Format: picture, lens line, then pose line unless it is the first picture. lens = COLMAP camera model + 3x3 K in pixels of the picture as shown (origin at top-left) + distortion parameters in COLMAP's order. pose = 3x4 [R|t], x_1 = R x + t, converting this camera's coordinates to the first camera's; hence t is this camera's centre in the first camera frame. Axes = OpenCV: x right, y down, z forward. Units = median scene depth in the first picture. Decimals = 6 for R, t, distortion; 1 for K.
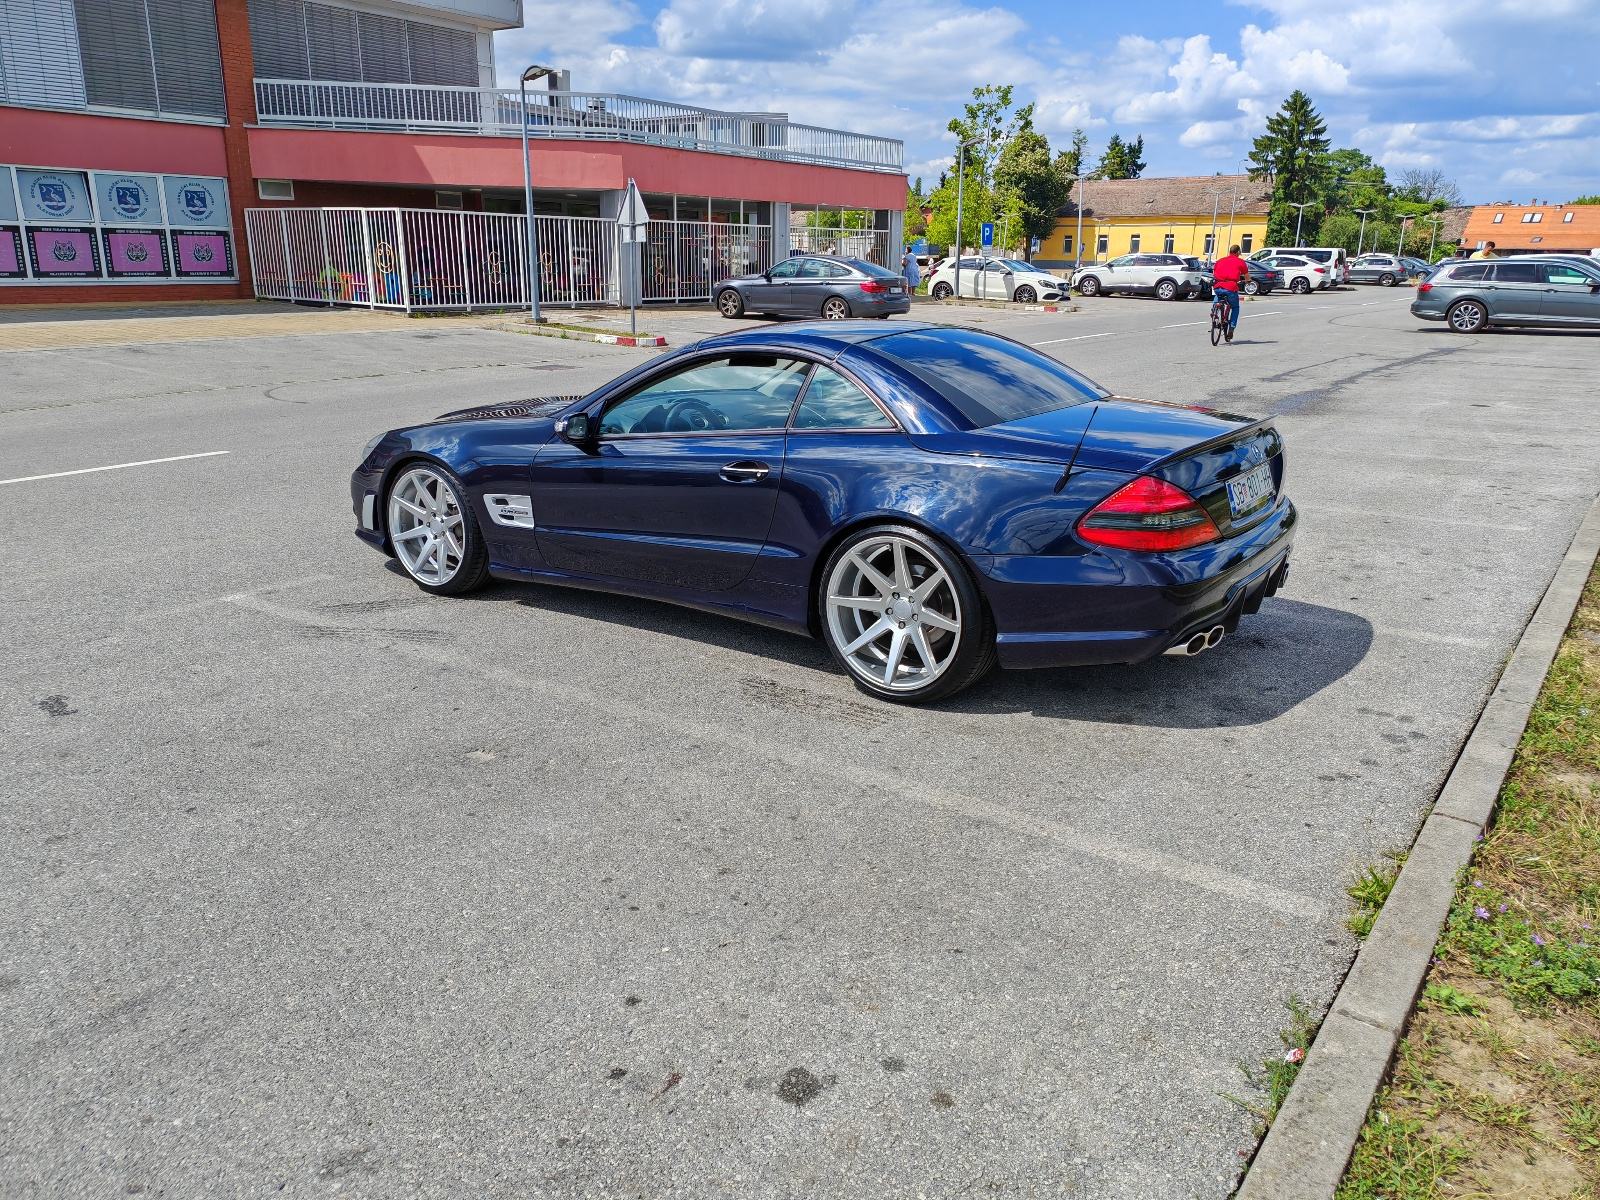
lens RADIAL K [[1165.5, 0, 810.4], [0, 1165.5, 574.0], [0, 0, 1]] dist [0.082529, -0.072376]
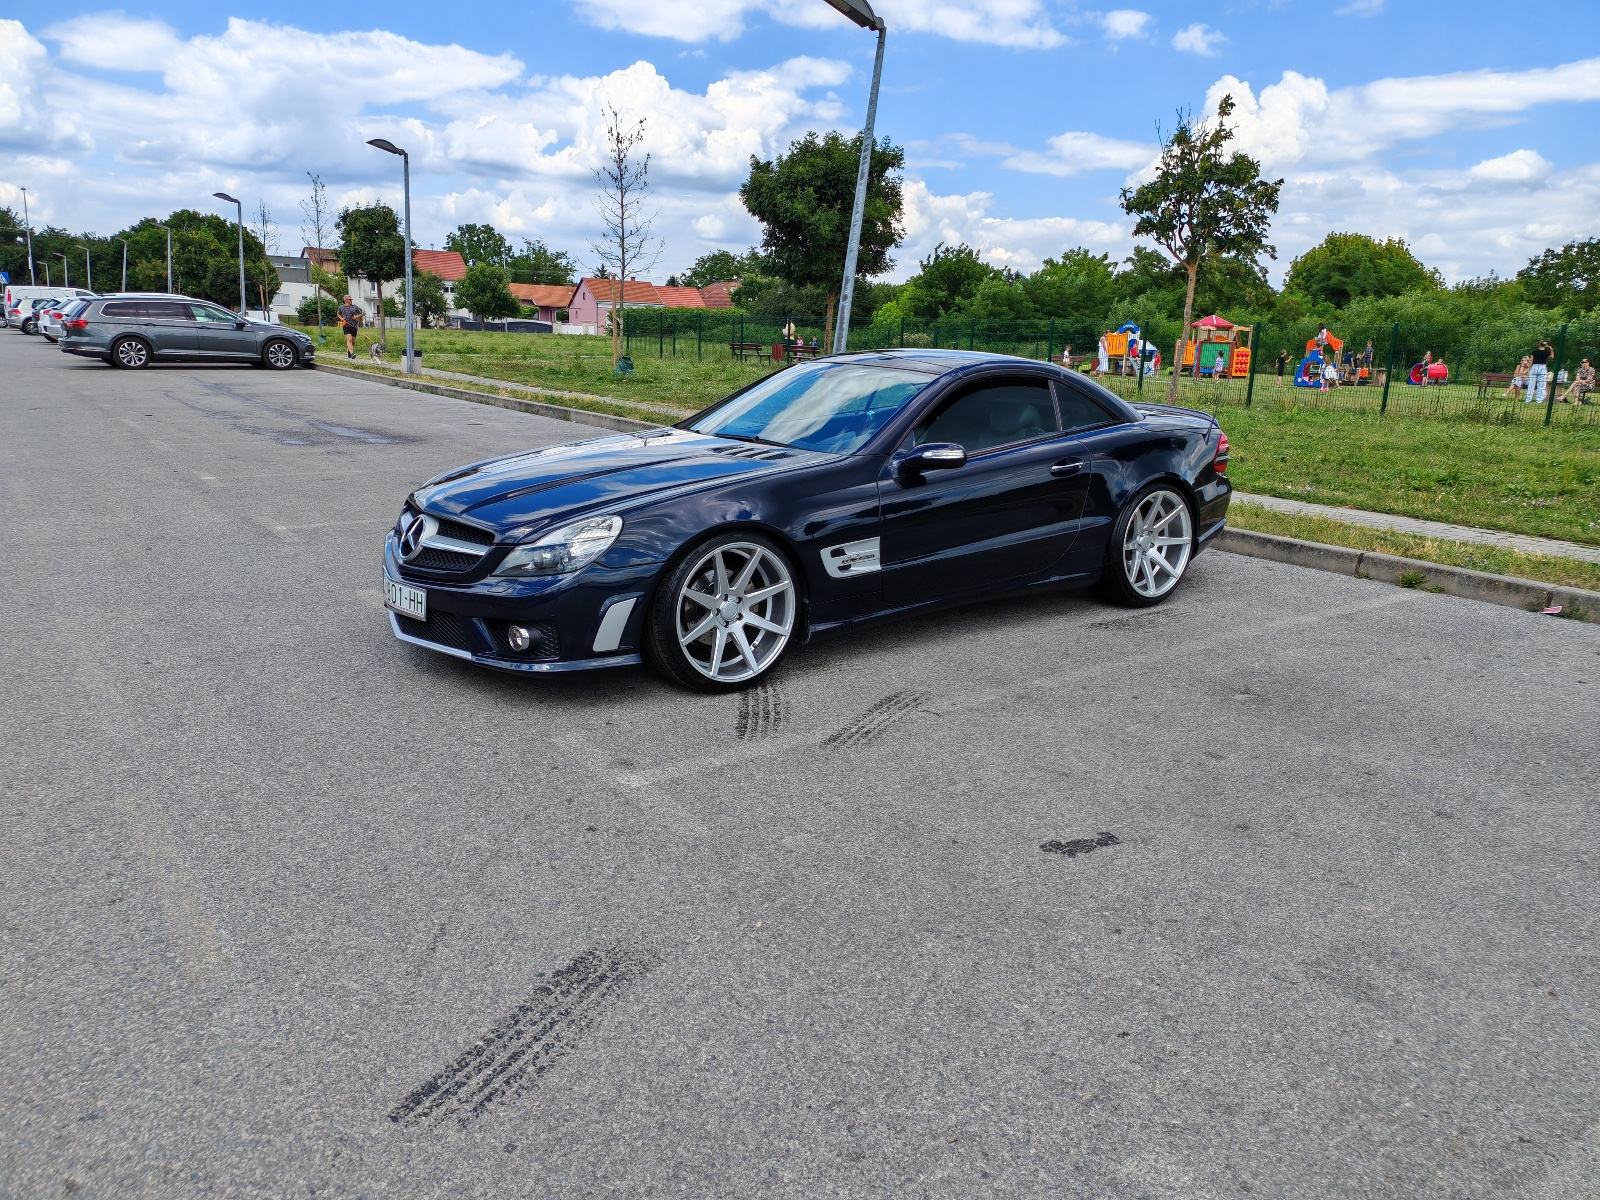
lens RADIAL K [[1165.5, 0, 799.6], [0, 1165.5, 592.6], [0, 0, 1]] dist [0.082529, -0.072376]
pose [[0.315177, -0.208007, 0.925957, -1.233671], [0.222044, 0.964766, 0.141146, -0.183279], [-0.922692, 0.161117, 0.350259, 0.772227]]
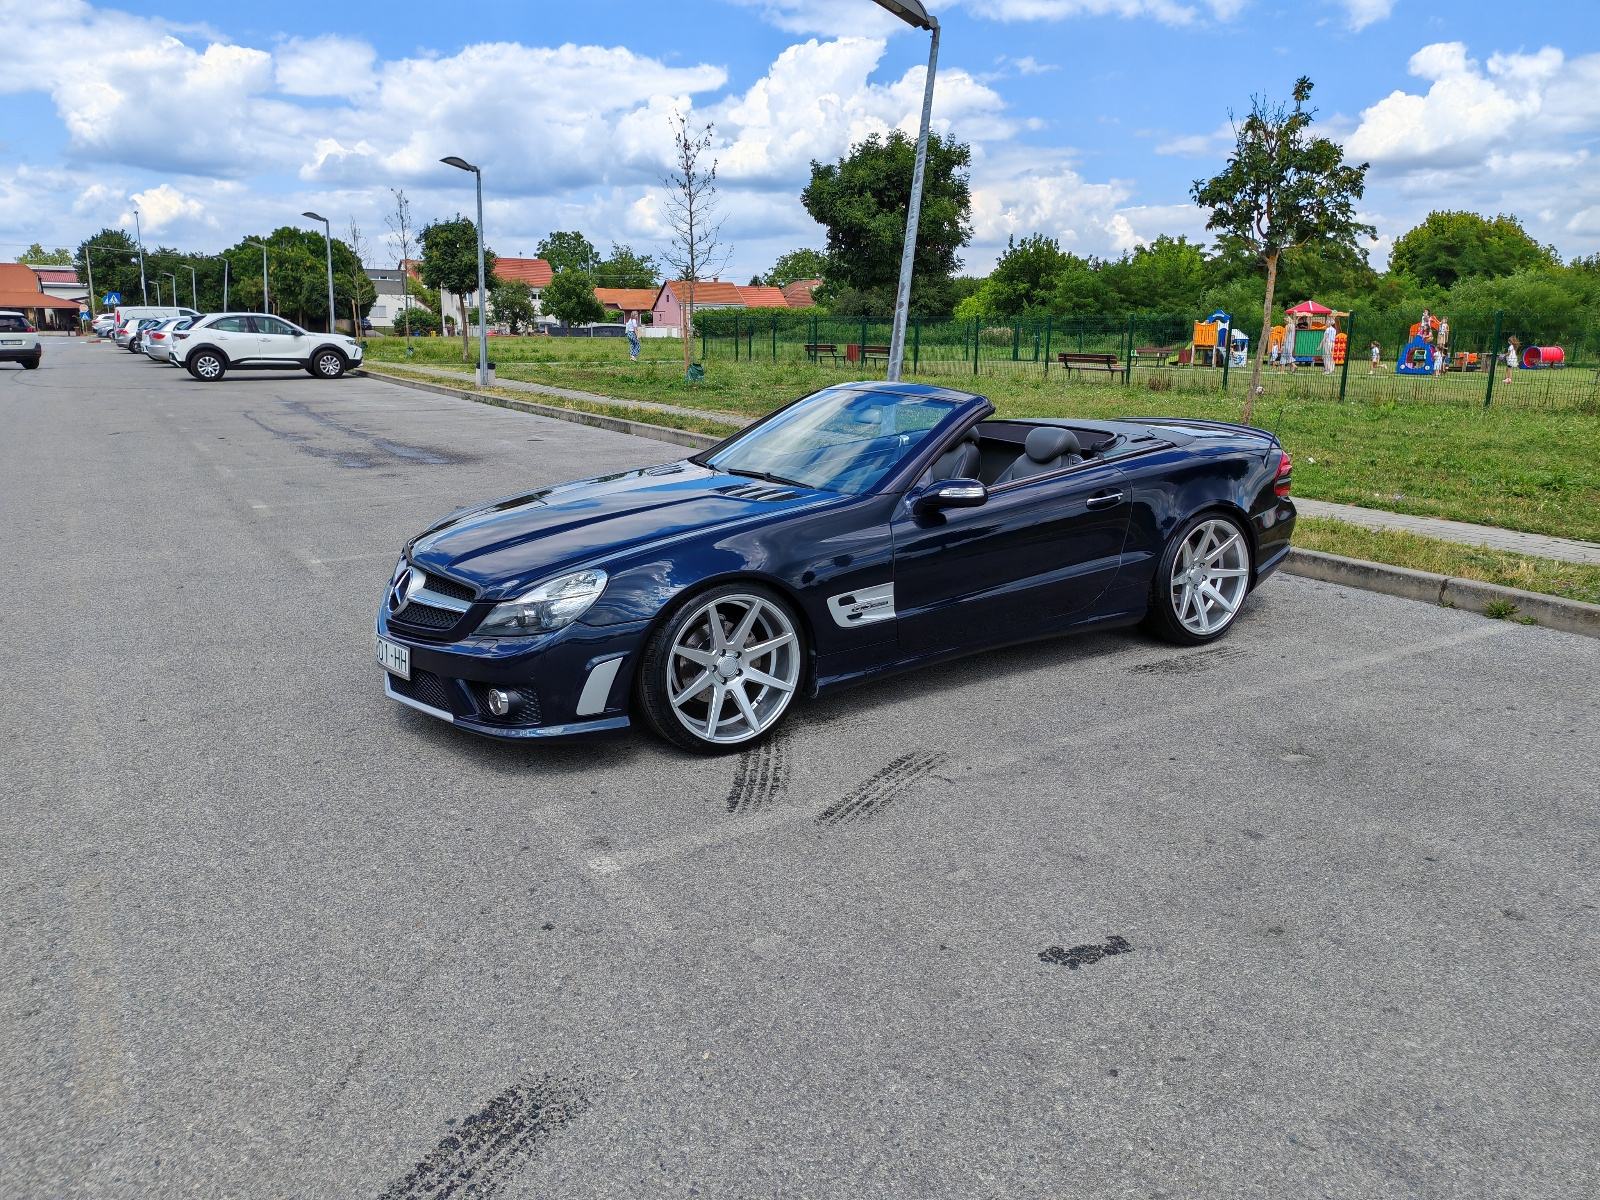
lens RADIAL K [[1165.5, 0, 800.6], [0, 1165.5, 584.8], [0, 0, 1]] dist [0.082529, -0.072376]
pose [[0.381370, -0.208807, 0.900531, -1.142918], [0.241232, 0.962882, 0.121104, -0.202334], [-0.892392, 0.171052, 0.417585, 0.727432]]
